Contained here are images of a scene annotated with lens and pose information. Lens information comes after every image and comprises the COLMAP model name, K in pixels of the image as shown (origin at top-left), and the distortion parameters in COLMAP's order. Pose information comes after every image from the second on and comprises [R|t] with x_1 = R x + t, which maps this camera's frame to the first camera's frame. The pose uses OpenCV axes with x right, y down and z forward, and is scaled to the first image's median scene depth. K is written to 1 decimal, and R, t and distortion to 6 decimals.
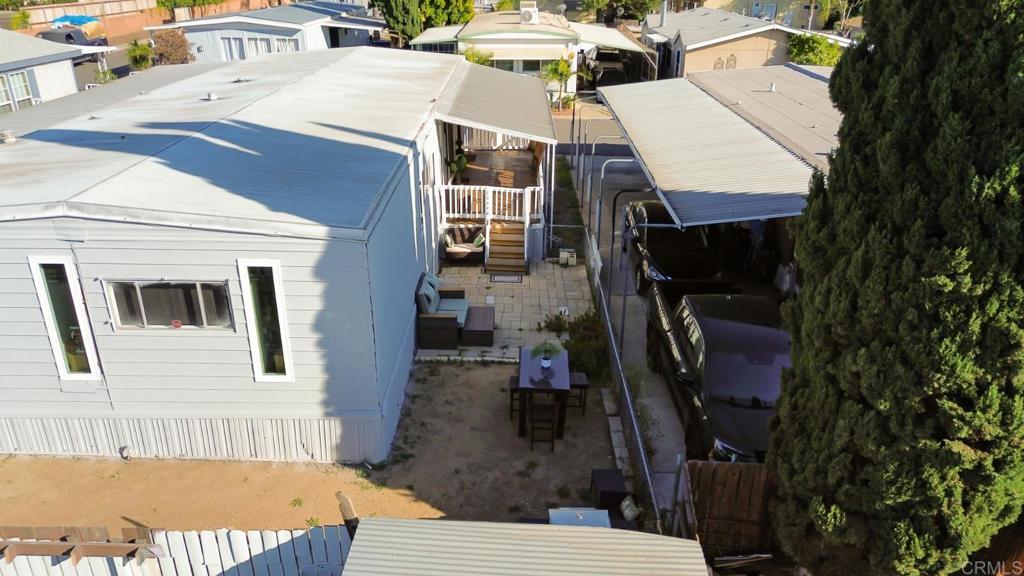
lens RADIAL K [[725.3, 0, 514.4], [0, 725.3, 282.3], [0, 0, 1]] dist [0.107496, -0.122581]
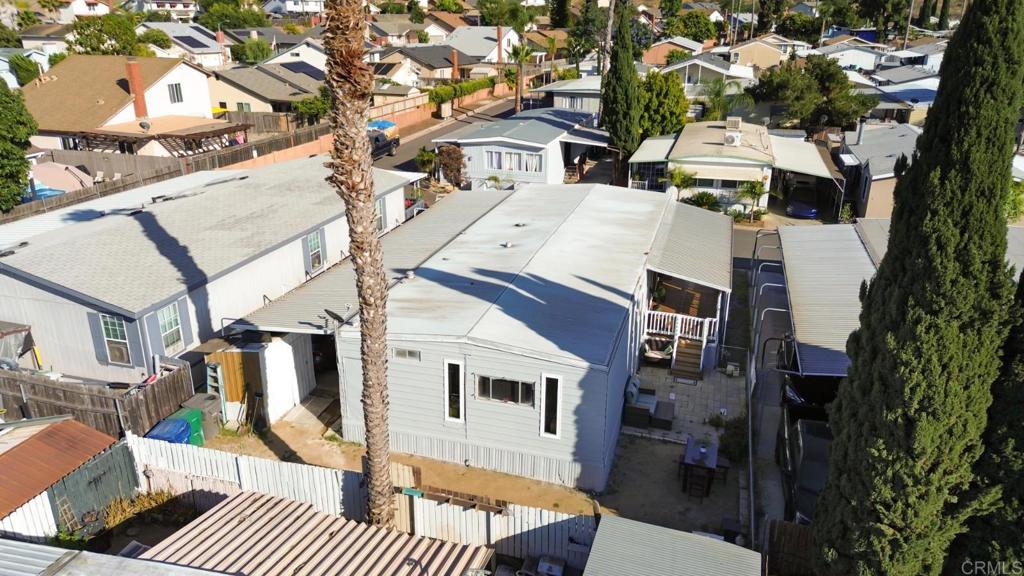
lens RADIAL K [[725.3, 0, 514.4], [0, 725.3, 282.3], [0, 0, 1]] dist [0.107496, -0.122581]
pose [[0.962292, 0.093535, -0.255433, 0.019046], [-0.108716, 0.993010, -0.045944, -0.128838], [0.249350, 0.071982, 0.965735, -0.667777]]
